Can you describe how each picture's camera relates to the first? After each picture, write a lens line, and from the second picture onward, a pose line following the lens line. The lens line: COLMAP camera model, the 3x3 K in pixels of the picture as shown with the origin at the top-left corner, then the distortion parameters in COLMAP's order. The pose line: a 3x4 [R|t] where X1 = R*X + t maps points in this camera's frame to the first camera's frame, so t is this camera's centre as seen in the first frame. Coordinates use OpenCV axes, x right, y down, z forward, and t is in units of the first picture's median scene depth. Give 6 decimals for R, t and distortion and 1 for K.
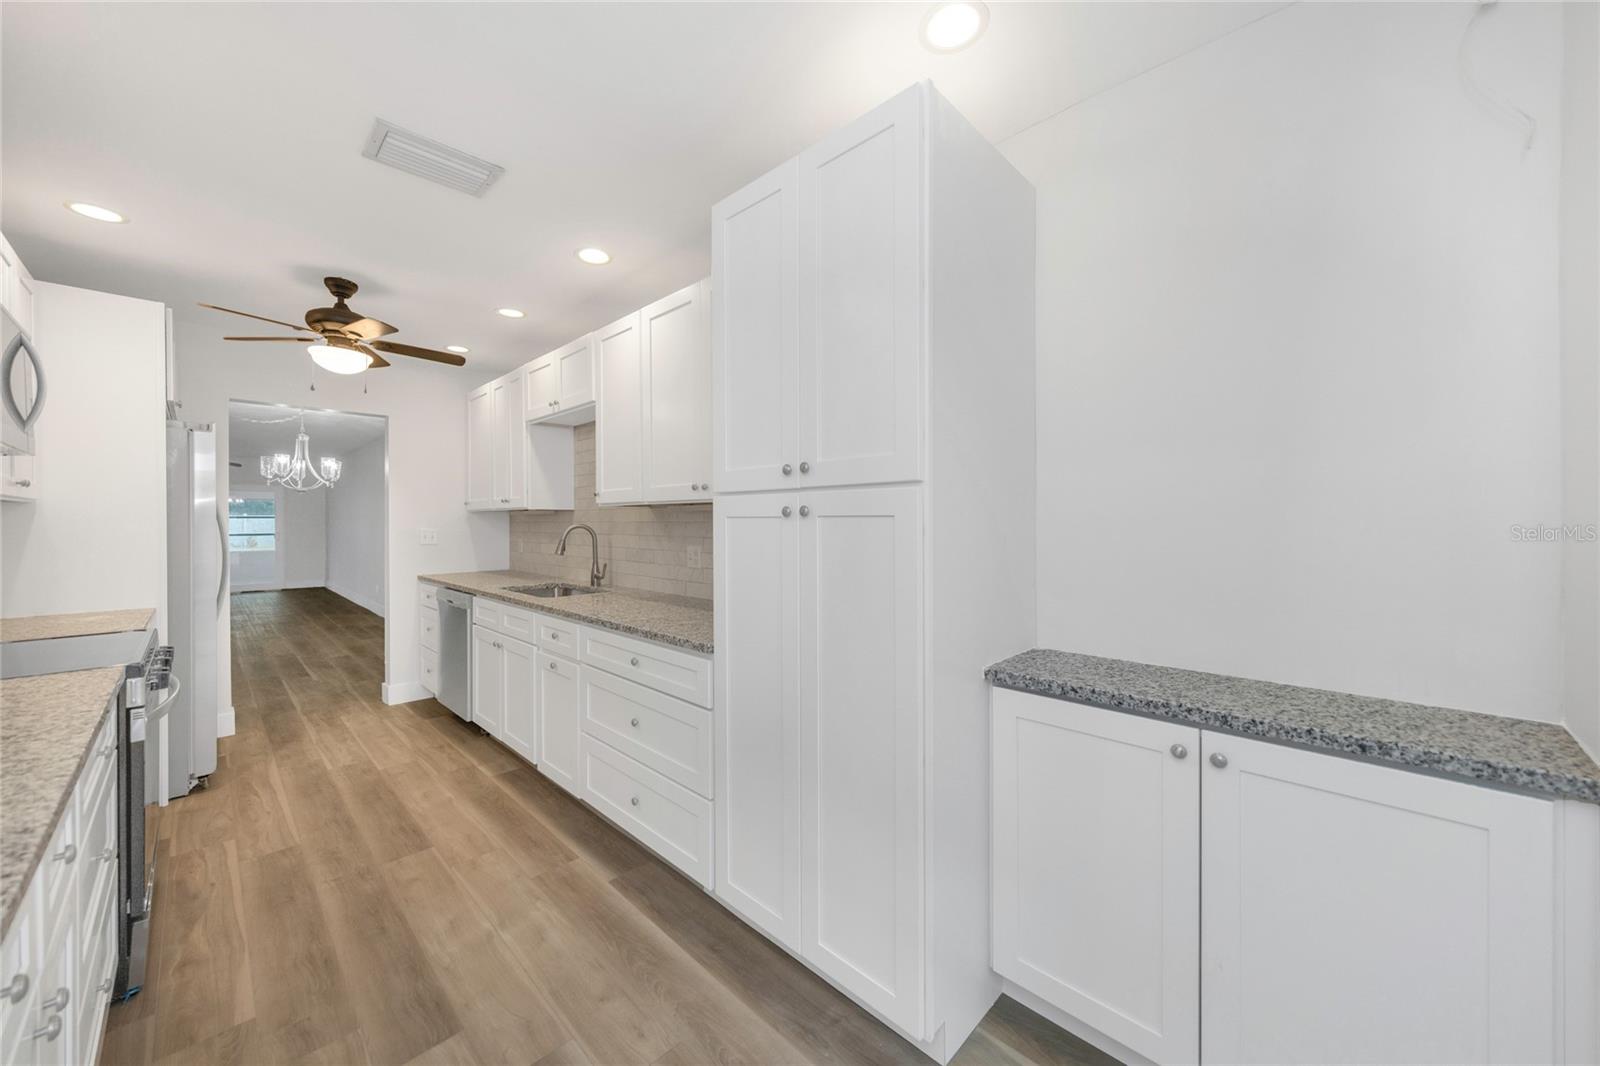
lens RADIAL K [[591.8, 0, 798.8], [0, 591.8, 524.1], [0, 0, 1]] dist [-0.001951, -0.000299]
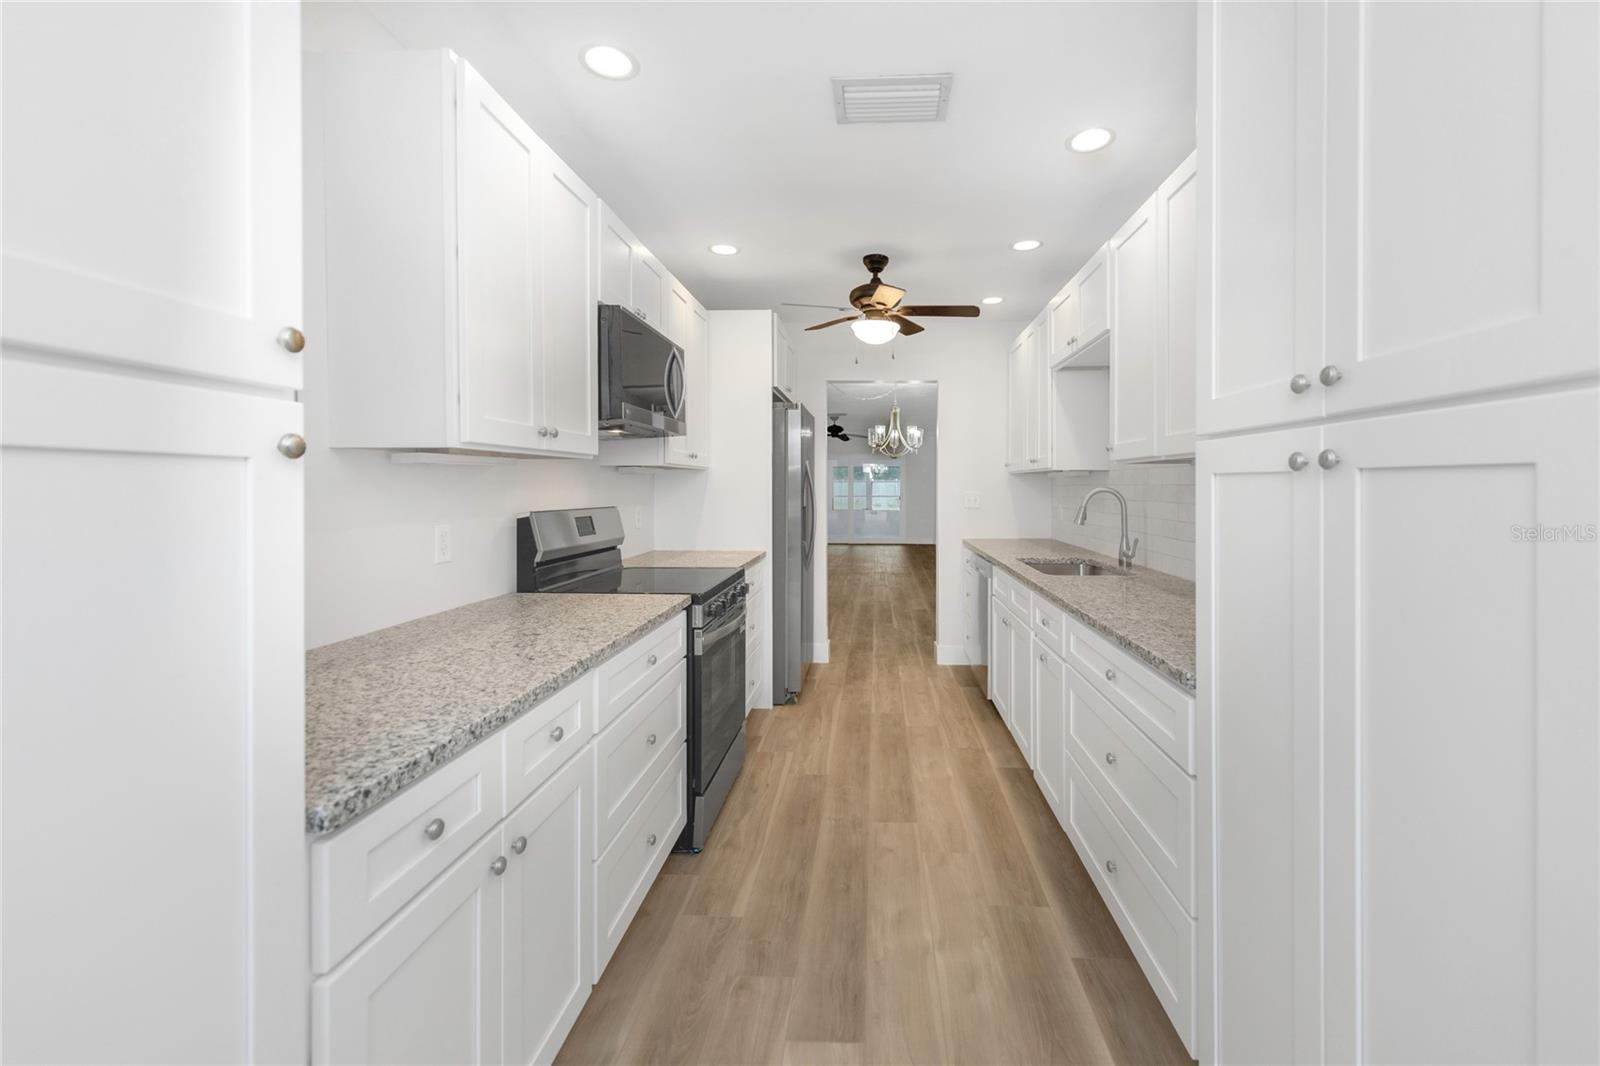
lens RADIAL K [[672.8, 0, 836.8], [0, 672.8, 489.9], [0, 0, 1]] dist [-0.000971, -0.000015]
pose [[0.660166, 0.007924, -0.751078, 0.094138], [-0.007153, 0.999965, 0.004263, 0.002925], [0.751086, 0.002558, 0.660200, 0.157689]]
